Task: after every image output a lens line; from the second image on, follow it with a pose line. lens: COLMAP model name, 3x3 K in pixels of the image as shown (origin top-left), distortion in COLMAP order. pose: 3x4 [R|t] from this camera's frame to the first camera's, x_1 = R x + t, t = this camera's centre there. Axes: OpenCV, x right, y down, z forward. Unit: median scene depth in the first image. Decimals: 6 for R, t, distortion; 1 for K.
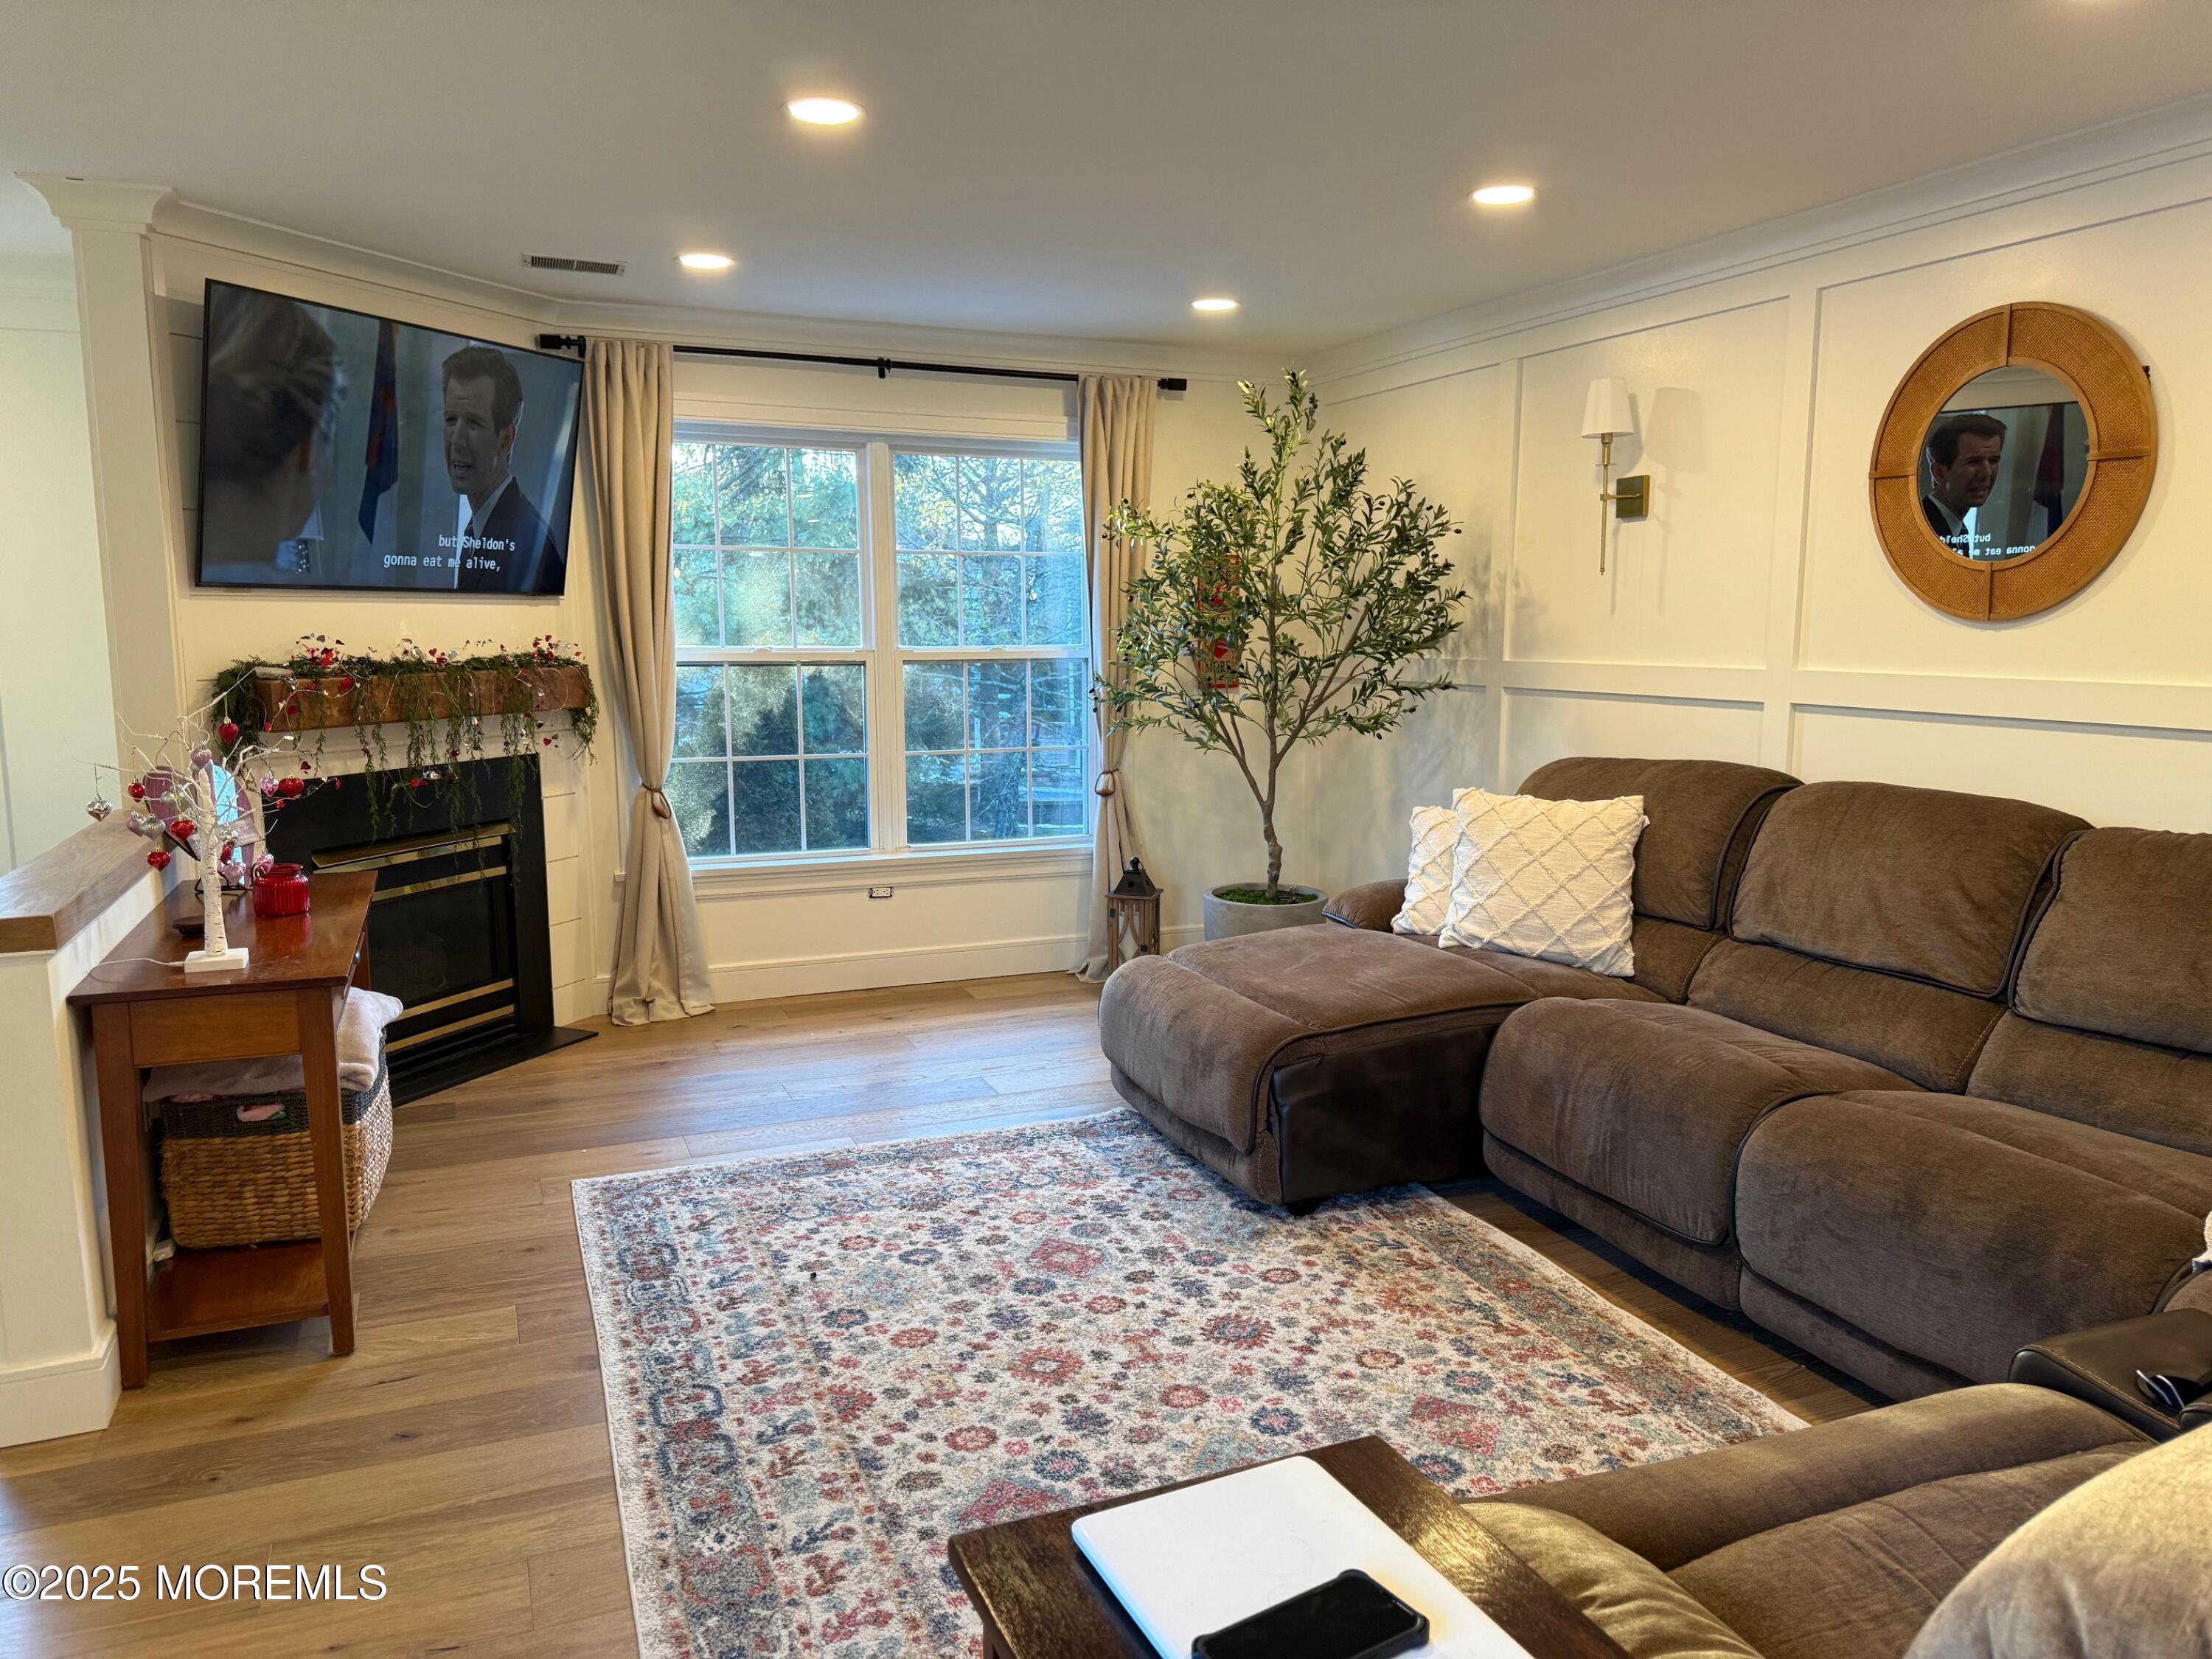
lens RADIAL K [[1548.9, 0, 1106.6], [0, 1548.9, 839.6], [0, 0, 1]] dist [0.088177, -0.145600]
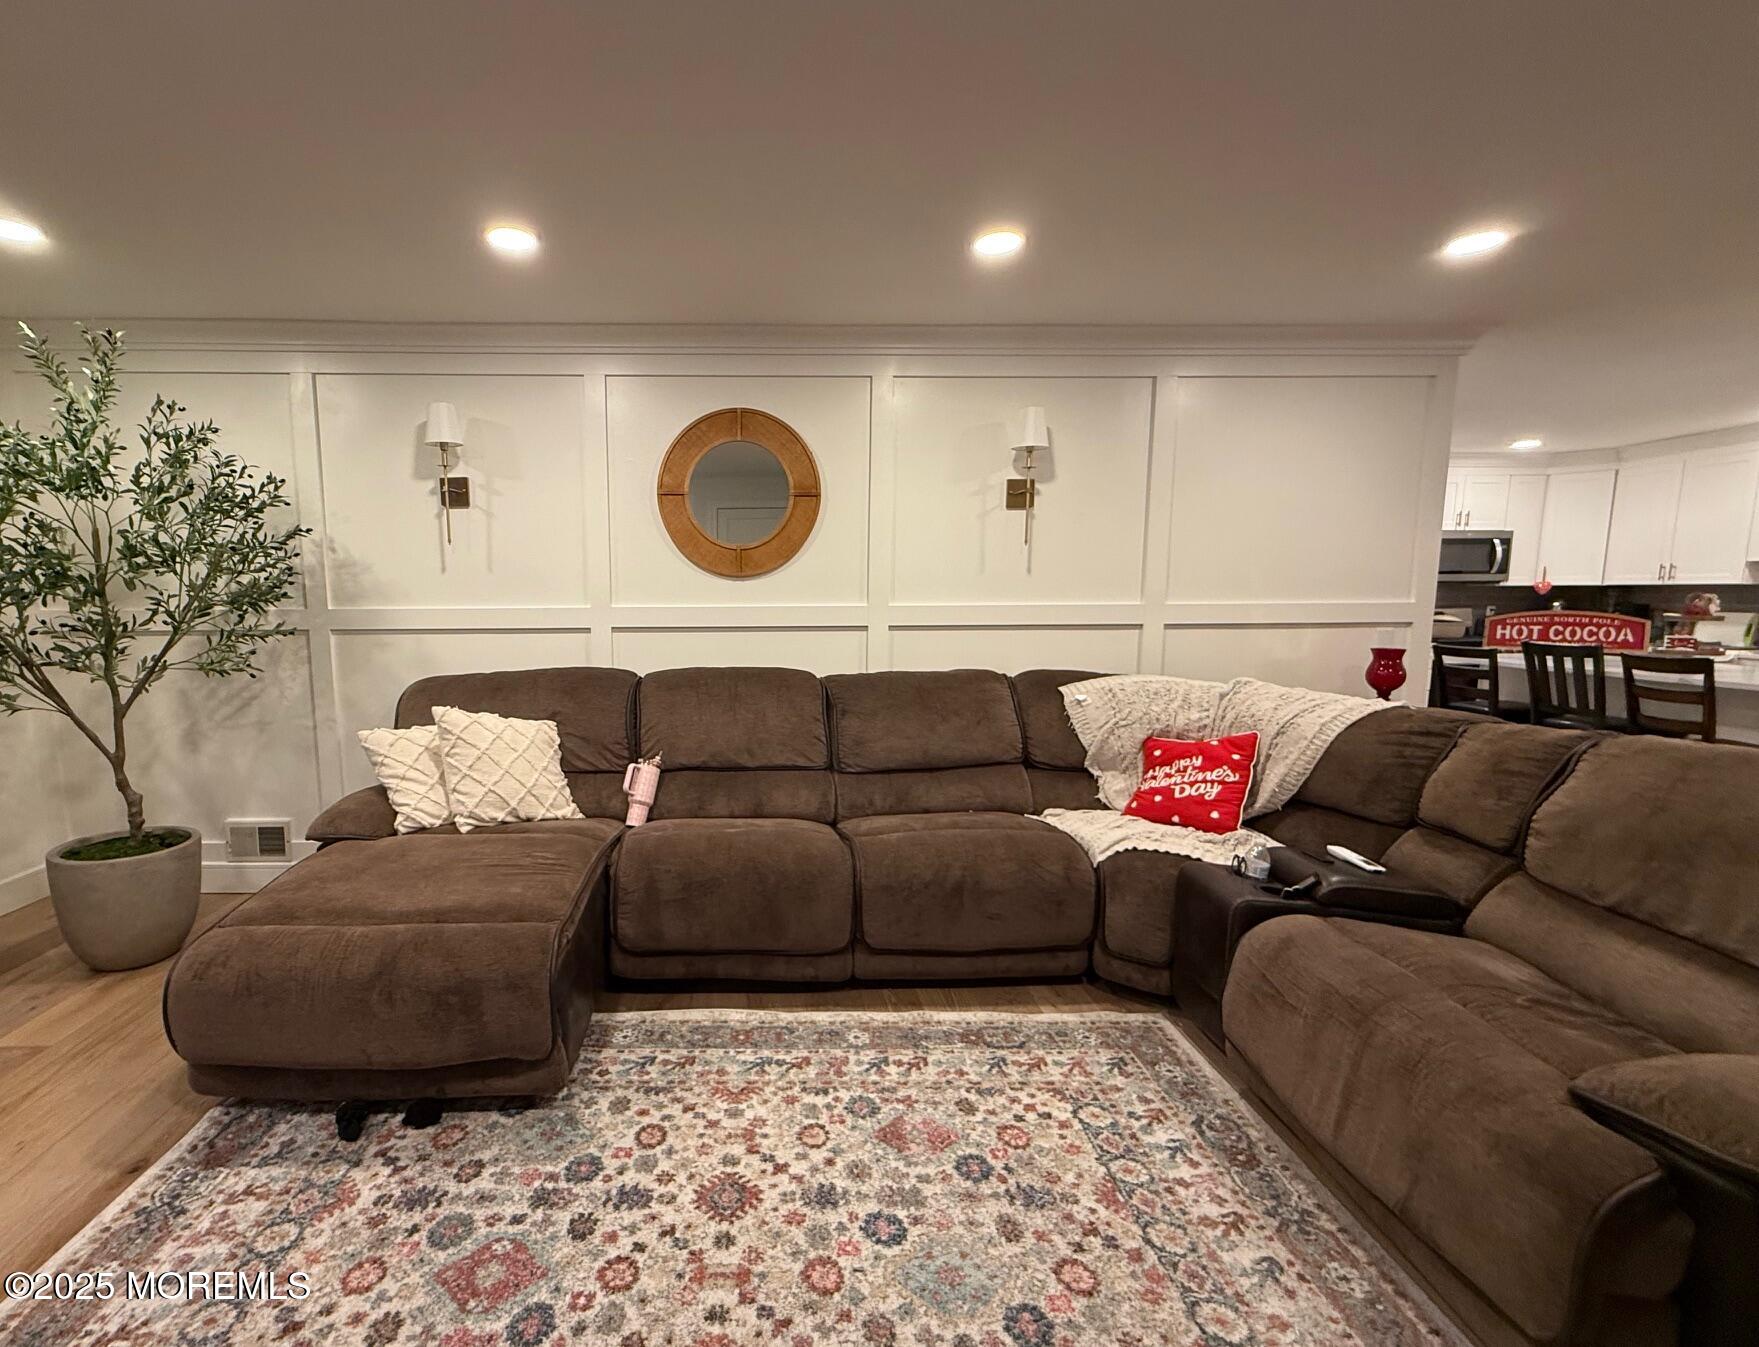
lens RADIAL K [[796.6, 0, 813.3], [0, 796.6, 694.8], [0, 0, 1]] dist [0.003253, 0.000723]
pose [[0.363689, -0.123349, 0.923318, -0.319600], [0.136828, 0.987517, 0.078030, -0.063759], [-0.921417, 0.097957, 0.376027, 0.592619]]
